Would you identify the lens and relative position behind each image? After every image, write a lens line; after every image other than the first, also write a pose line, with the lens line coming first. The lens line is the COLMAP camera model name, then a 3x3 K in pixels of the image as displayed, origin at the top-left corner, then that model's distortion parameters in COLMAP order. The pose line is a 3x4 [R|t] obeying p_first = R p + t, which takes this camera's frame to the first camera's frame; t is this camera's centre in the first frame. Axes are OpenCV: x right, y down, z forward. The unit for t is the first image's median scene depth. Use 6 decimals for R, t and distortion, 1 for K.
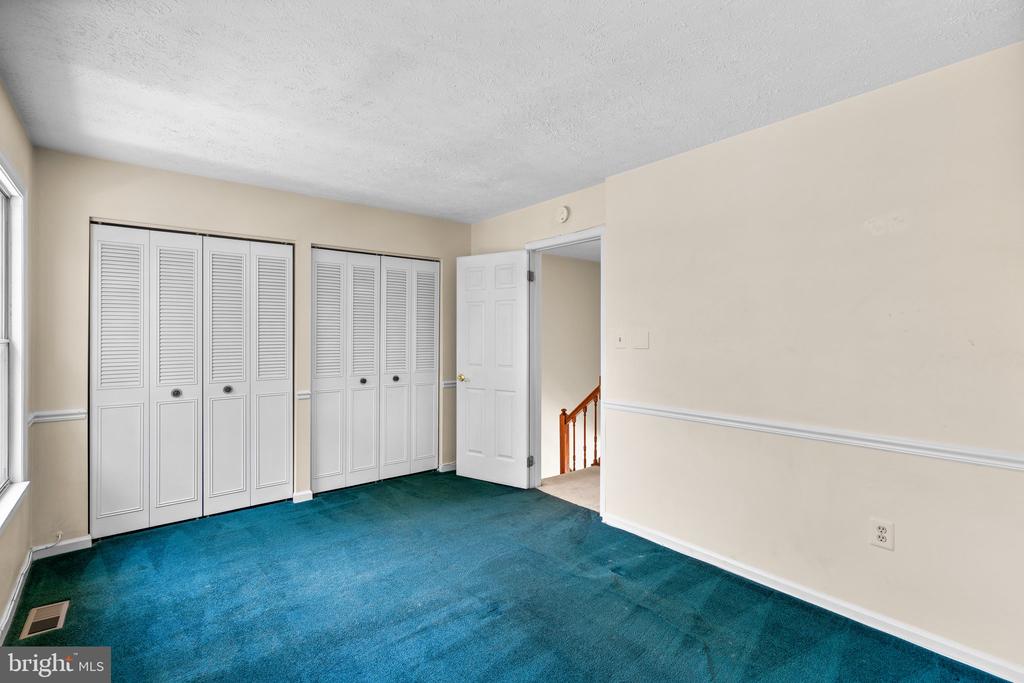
lens RADIAL K [[475.9, 0, 512.0], [0, 475.9, 341.5], [0, 0, 1]] dist [0.001799, 0.000287]
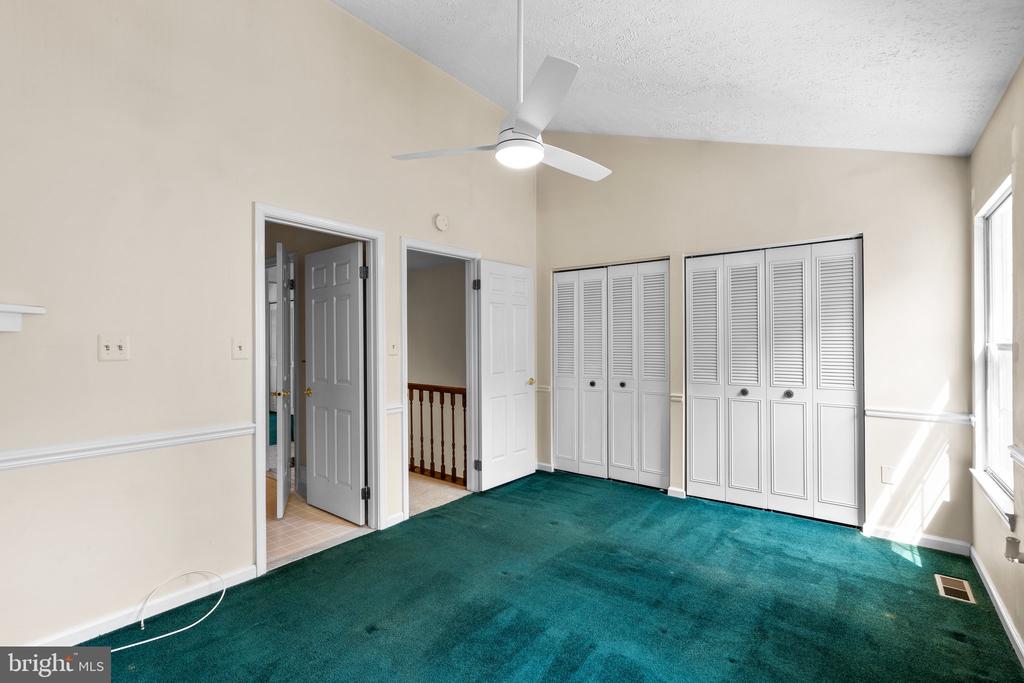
lens RADIAL K [[463.1, 0, 512.0], [0, 463.1, 341.5], [0, 0, 1]] dist [-0.001132, -0.000069]
pose [[0.222935, -0.003118, -0.974828, 0.499214], [-0.009624, 0.999939, -0.005400, -0.004304], [0.974786, 0.010586, 0.222891, 0.403675]]
